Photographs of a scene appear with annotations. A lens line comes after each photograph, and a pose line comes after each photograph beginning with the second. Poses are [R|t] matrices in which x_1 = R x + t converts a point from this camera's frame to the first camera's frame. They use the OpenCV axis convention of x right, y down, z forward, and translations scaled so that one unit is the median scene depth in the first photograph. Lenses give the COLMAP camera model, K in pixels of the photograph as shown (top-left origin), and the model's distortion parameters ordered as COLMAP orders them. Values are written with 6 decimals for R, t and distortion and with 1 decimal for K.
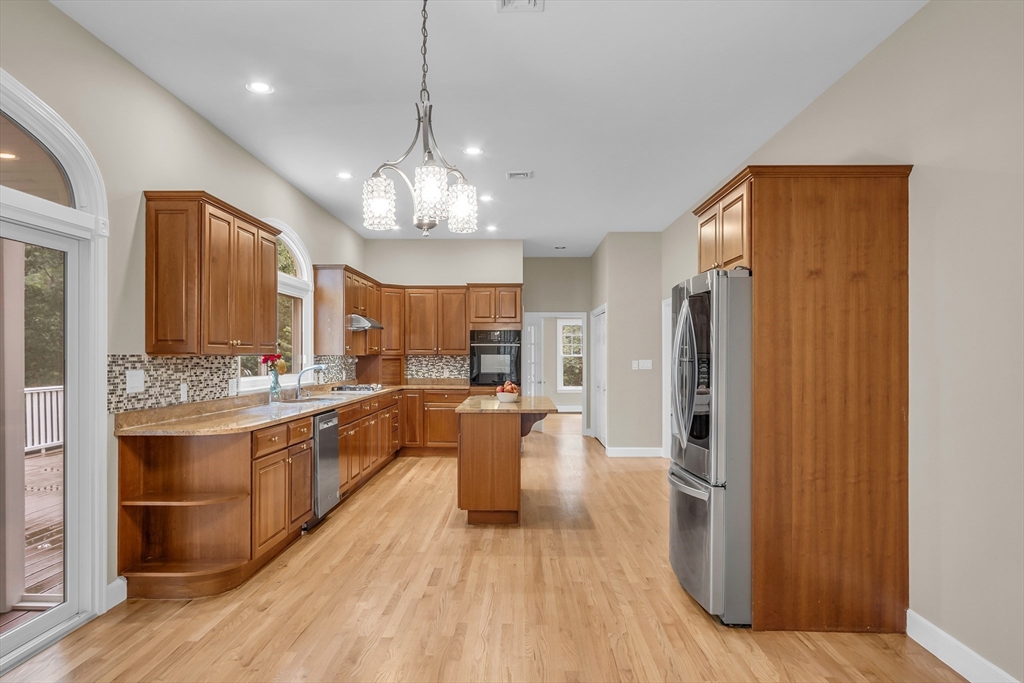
lens RADIAL K [[645.4, 0, 511.7], [0, 645.4, 346.9], [0, 0, 1]] dist [-0.025399, 0.000581]
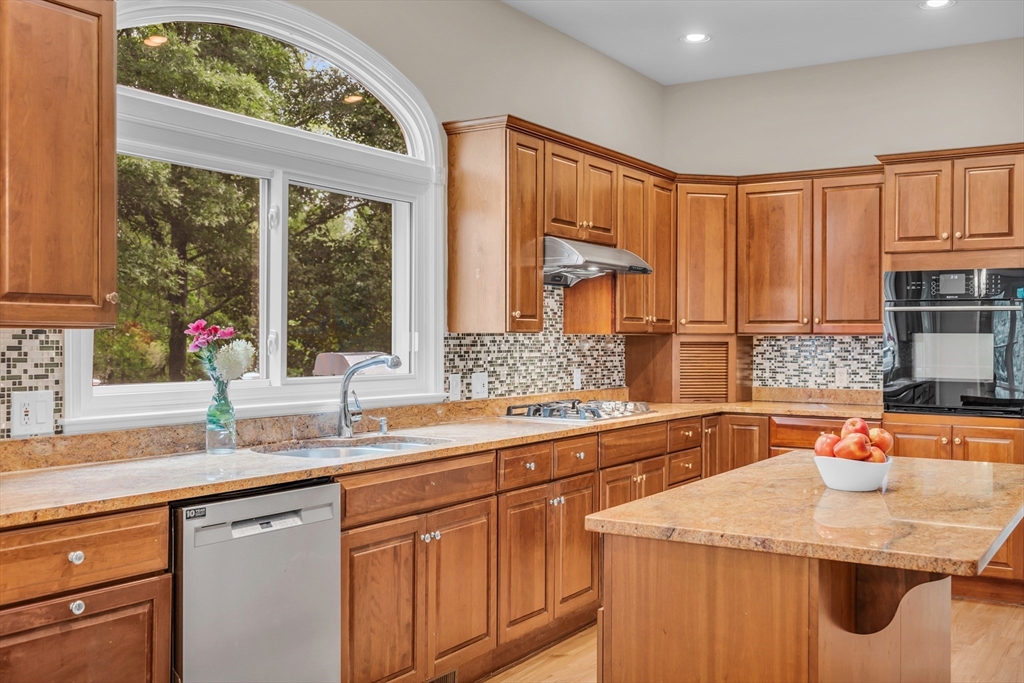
lens RADIAL K [[1012.6, 0, 513.2], [0, 1012.6, 342.5], [0, 0, 1]] dist [-0.005696, 0.000000]
pose [[0.853794, 0.004273, -0.520594, 0.065764], [0.004168, 0.999878, 0.015043, 0.007286], [0.520595, -0.015013, 0.853672, 0.341323]]
